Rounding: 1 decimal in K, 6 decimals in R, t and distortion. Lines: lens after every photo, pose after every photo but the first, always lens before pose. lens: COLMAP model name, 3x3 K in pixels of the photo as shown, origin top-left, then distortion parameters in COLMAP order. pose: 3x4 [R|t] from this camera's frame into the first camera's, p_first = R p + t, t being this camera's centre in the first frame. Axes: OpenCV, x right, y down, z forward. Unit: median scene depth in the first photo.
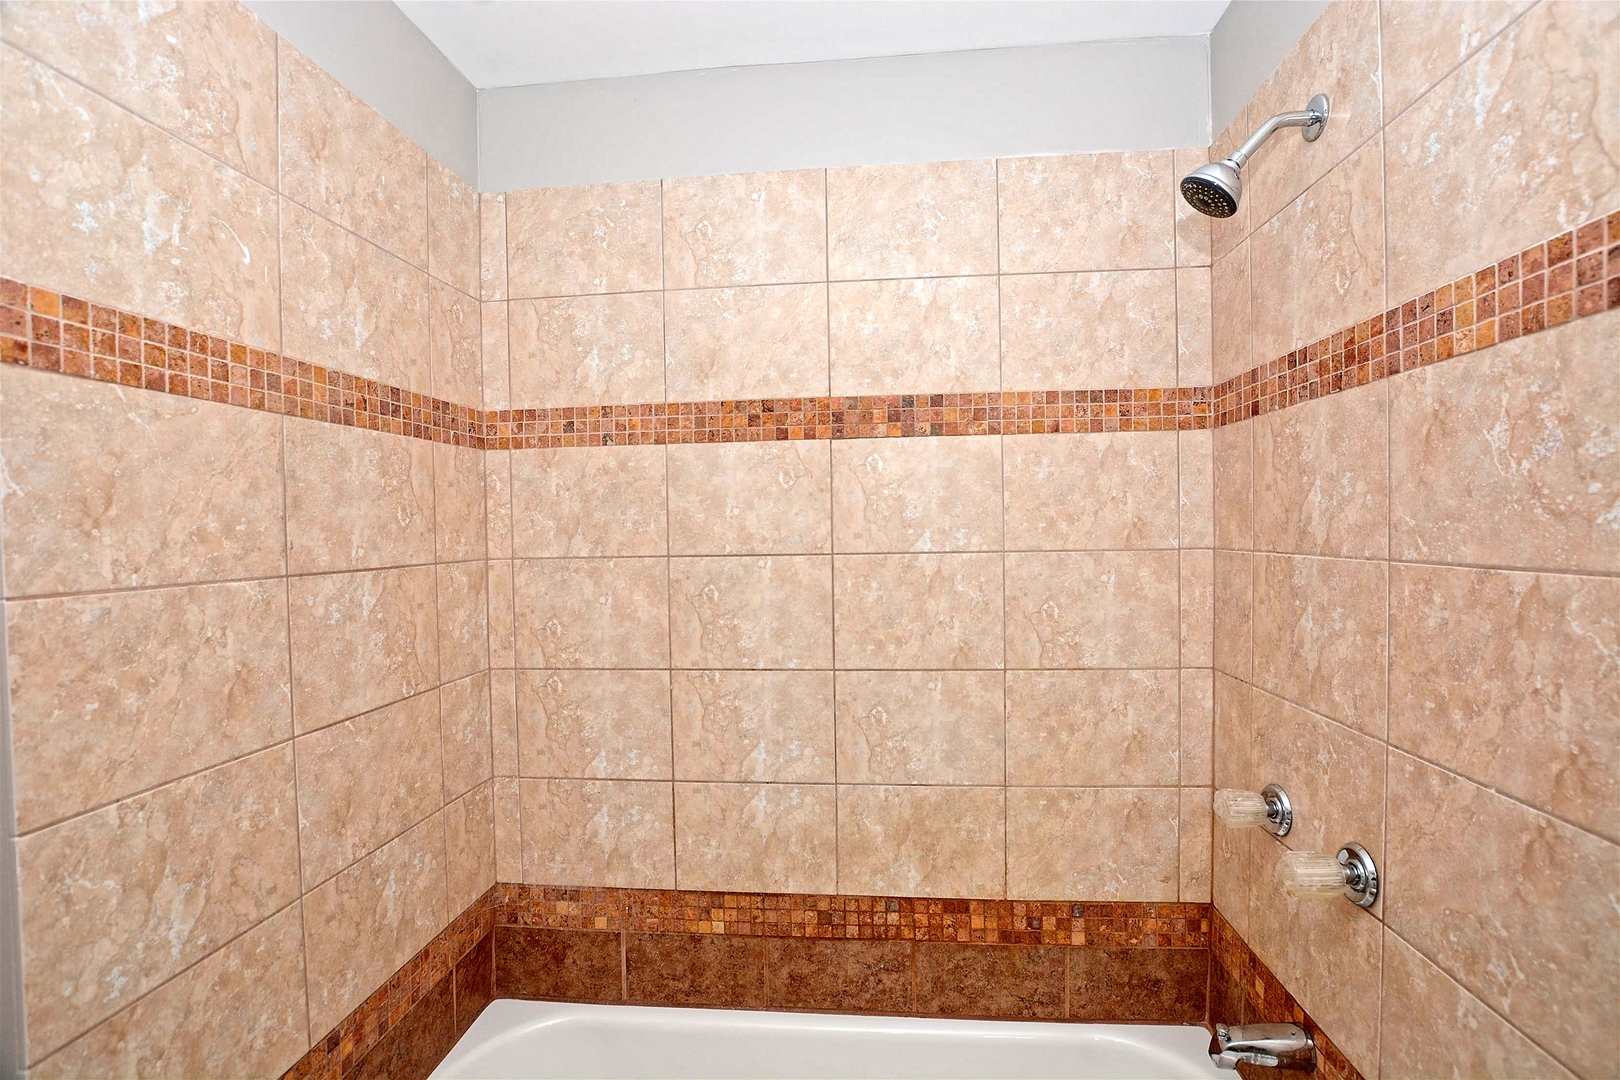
lens RADIAL K [[720.8, 0, 815.8], [0, 720.8, 544.7], [0, 0, 1]] dist [-0.030308, 0.004461]
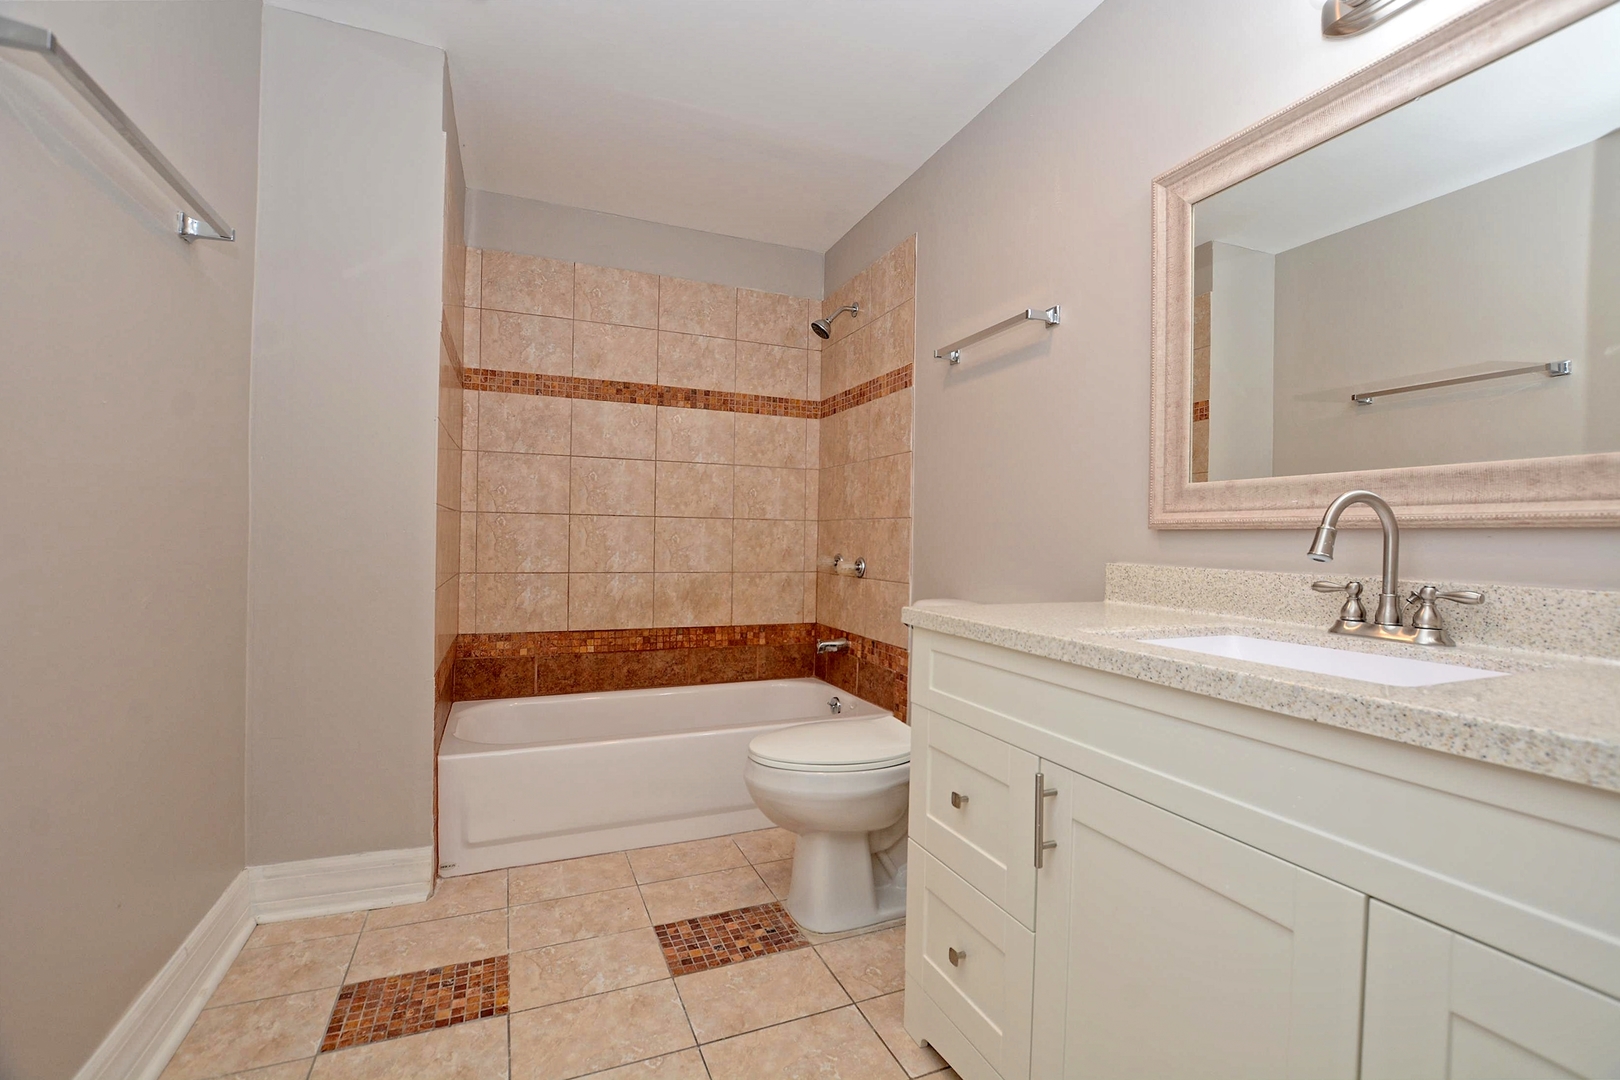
lens RADIAL K [[720.8, 0, 821.1], [0, 720.8, 537.2], [0, 0, 1]] dist [-0.030308, 0.004461]
pose [[0.875912, 0.031632, 0.481433, -0.550712], [-0.021451, 0.999415, -0.026637, 0.278402], [-0.481994, 0.013004, 0.876078, -1.038543]]
